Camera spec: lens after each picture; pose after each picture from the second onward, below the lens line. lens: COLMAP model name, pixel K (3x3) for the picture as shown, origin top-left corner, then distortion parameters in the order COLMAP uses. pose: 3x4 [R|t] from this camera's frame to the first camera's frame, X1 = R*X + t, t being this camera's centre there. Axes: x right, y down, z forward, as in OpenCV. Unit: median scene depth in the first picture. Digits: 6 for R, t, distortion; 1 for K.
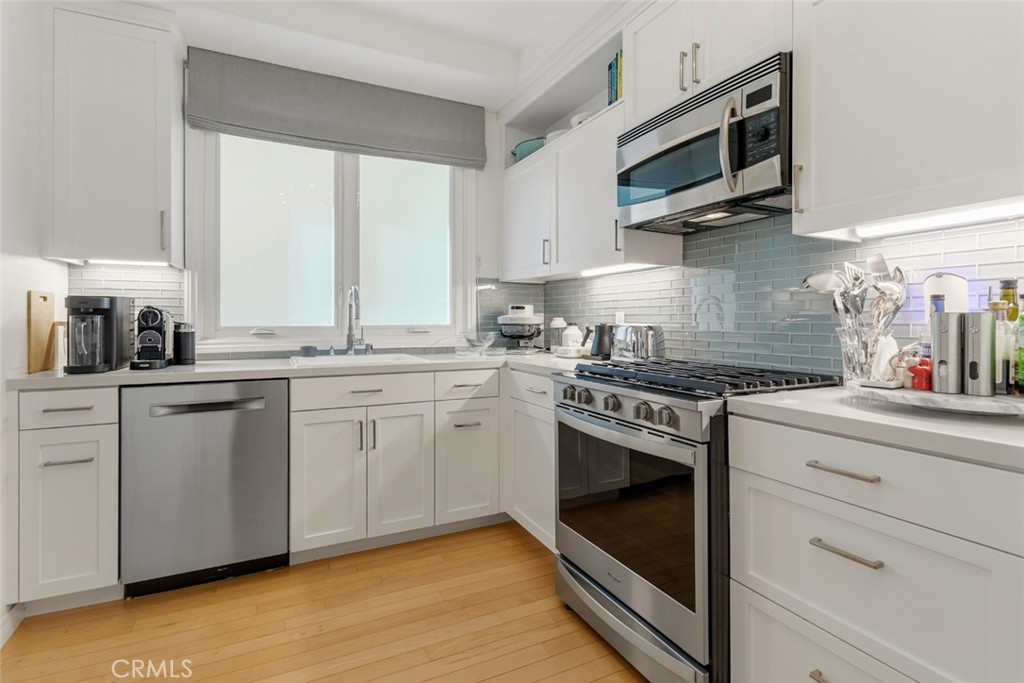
lens RADIAL K [[496.9, 0, 505.3], [0, 496.9, 321.5], [0, 0, 1]] dist [-0.016811, 0.011801]
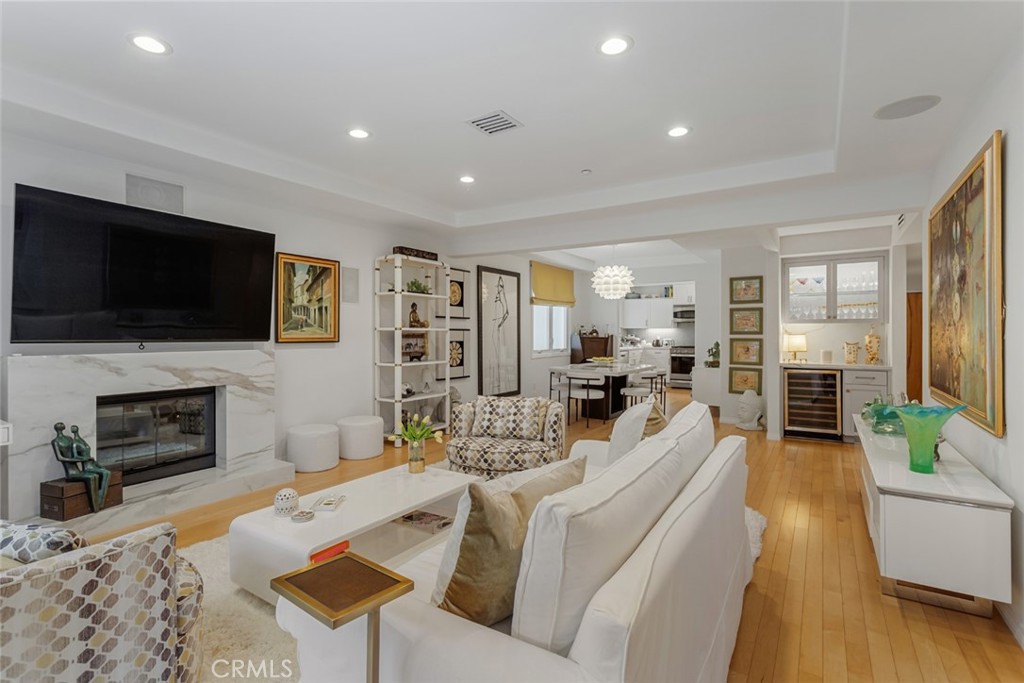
lens RADIAL K [[485.9, 0, 505.1], [0, 485.9, 338.5], [0, 0, 1]] dist [0.003332, 0.000689]
pose [[0.859782, -0.004276, 0.510644, -3.654547], [0.001271, 0.999980, 0.006234, -0.037419], [-0.510660, -0.004711, 0.859770, -2.375210]]
